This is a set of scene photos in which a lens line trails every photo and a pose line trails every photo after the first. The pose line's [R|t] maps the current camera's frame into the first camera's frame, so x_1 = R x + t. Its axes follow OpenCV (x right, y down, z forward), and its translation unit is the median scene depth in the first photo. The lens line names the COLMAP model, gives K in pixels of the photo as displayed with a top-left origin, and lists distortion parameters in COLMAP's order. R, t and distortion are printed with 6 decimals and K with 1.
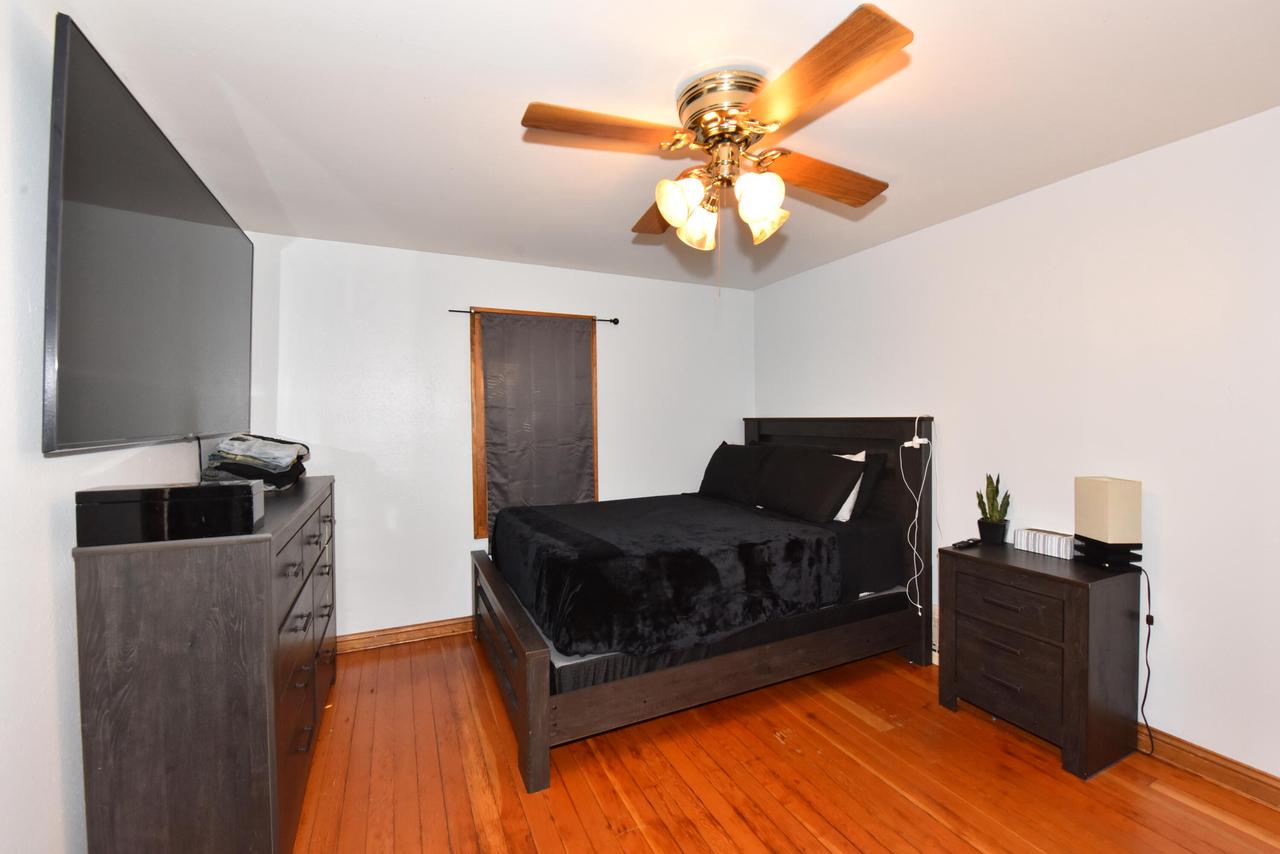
lens RADIAL K [[520.2, 0, 640.0], [0, 520.2, 427.0], [0, 0, 1]] dist [-0.001223, -0.005508]
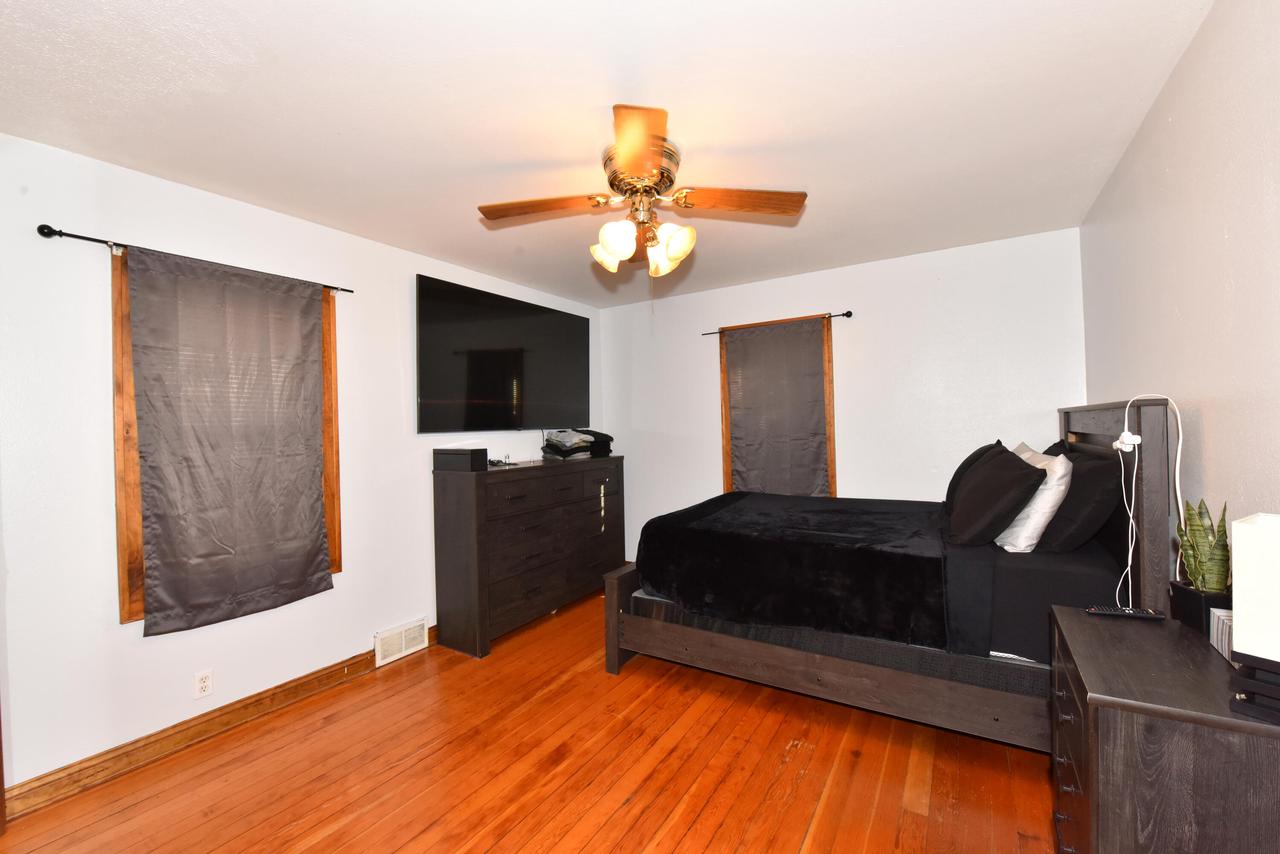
lens RADIAL K [[520.2, 0, 640.0], [0, 520.2, 427.0], [0, 0, 1]] dist [-0.001223, -0.005508]
pose [[0.536883, -0.004594, -0.843644, 0.735166], [0.004069, 0.999988, -0.002856, 0.011625], [0.843647, -0.001900, 0.536895, 0.198023]]
